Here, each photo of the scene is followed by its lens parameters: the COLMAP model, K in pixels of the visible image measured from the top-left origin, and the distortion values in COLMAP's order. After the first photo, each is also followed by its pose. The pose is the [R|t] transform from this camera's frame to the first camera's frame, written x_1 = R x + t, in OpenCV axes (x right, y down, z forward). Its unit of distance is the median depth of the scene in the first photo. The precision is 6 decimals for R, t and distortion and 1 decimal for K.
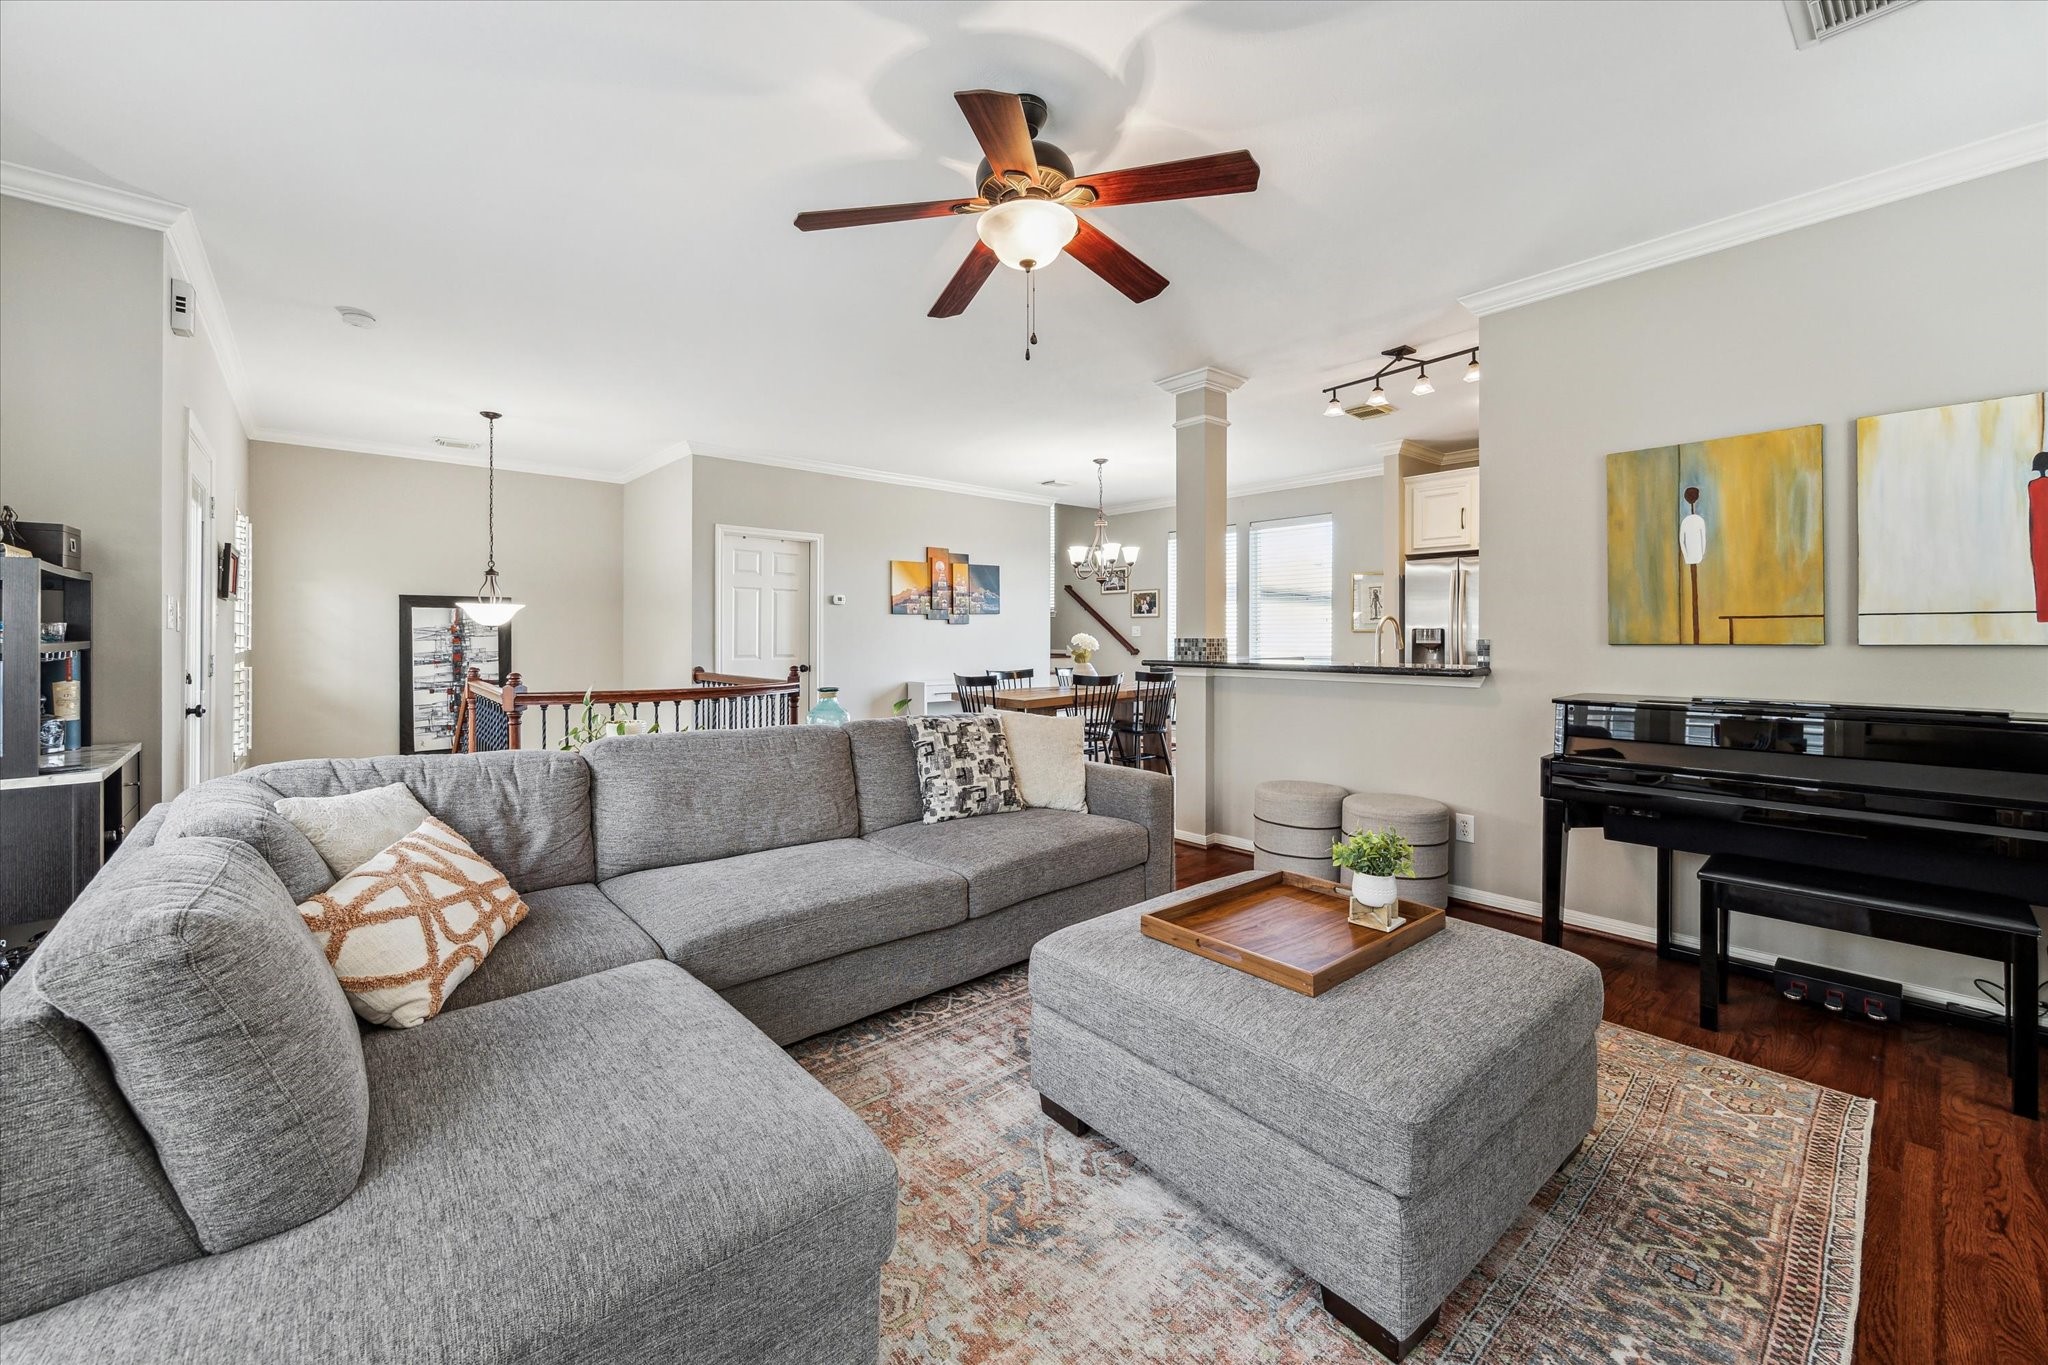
lens RADIAL K [[839.6, 0, 1102.7], [0, 839.6, 638.9], [0, 0, 1]] dist [-0.000121, -0.000020]
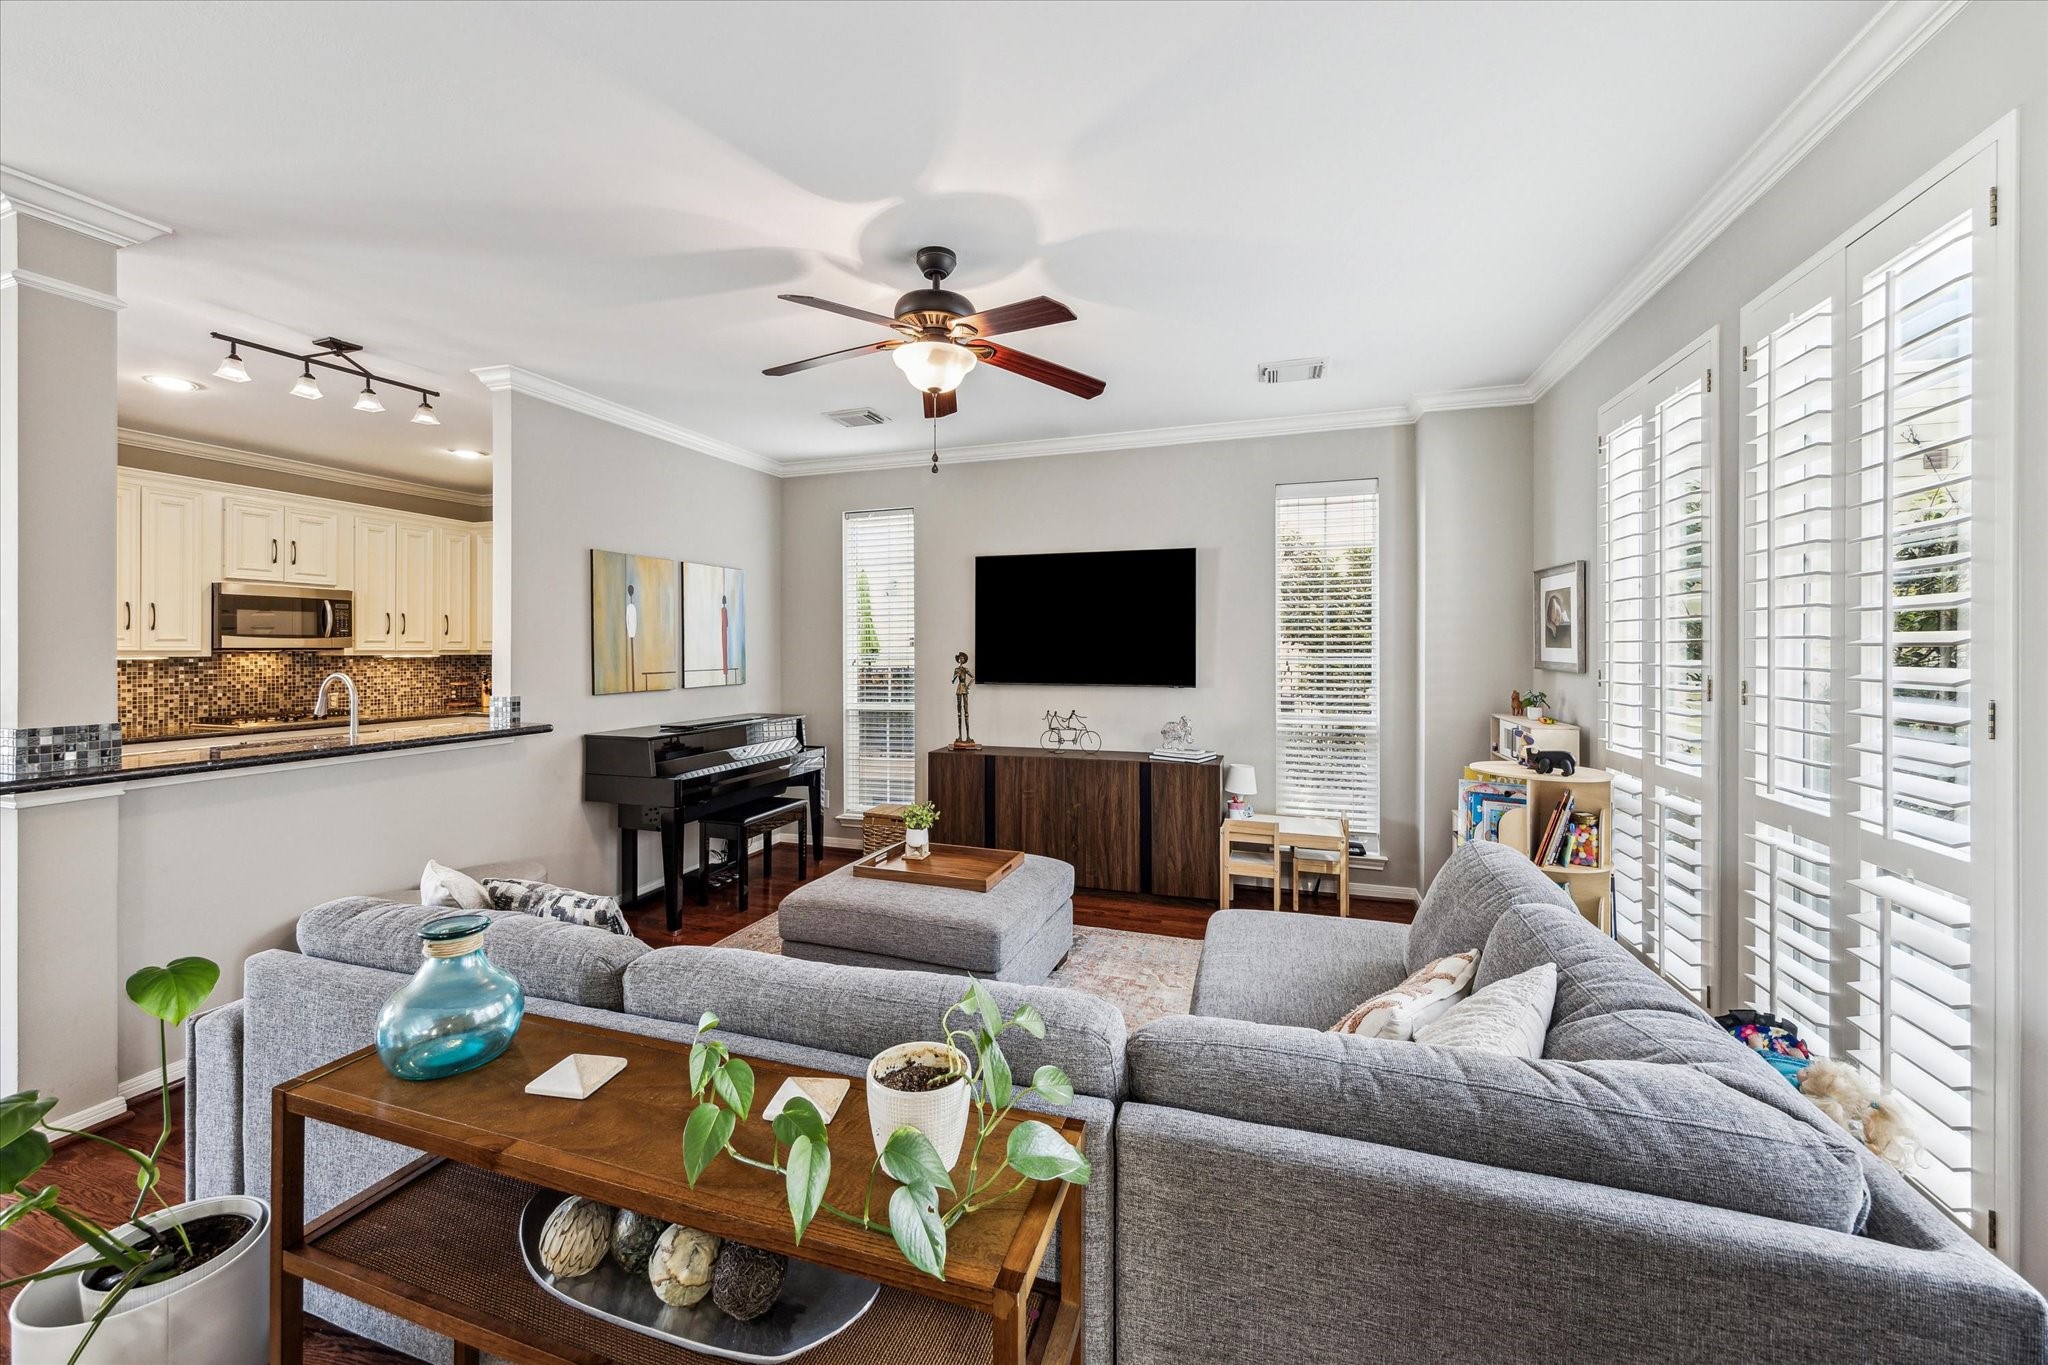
lens RADIAL K [[789.2, 0, 995.3], [0, 789.2, 675.5], [0, 0, 1]] dist [0.000626, 0.000056]
pose [[-0.449833, -0.028504, 0.892658, -0.601891], [0.002221, 0.999452, 0.033033, -0.048346], [-0.893110, 0.016842, -0.449523, 0.768921]]
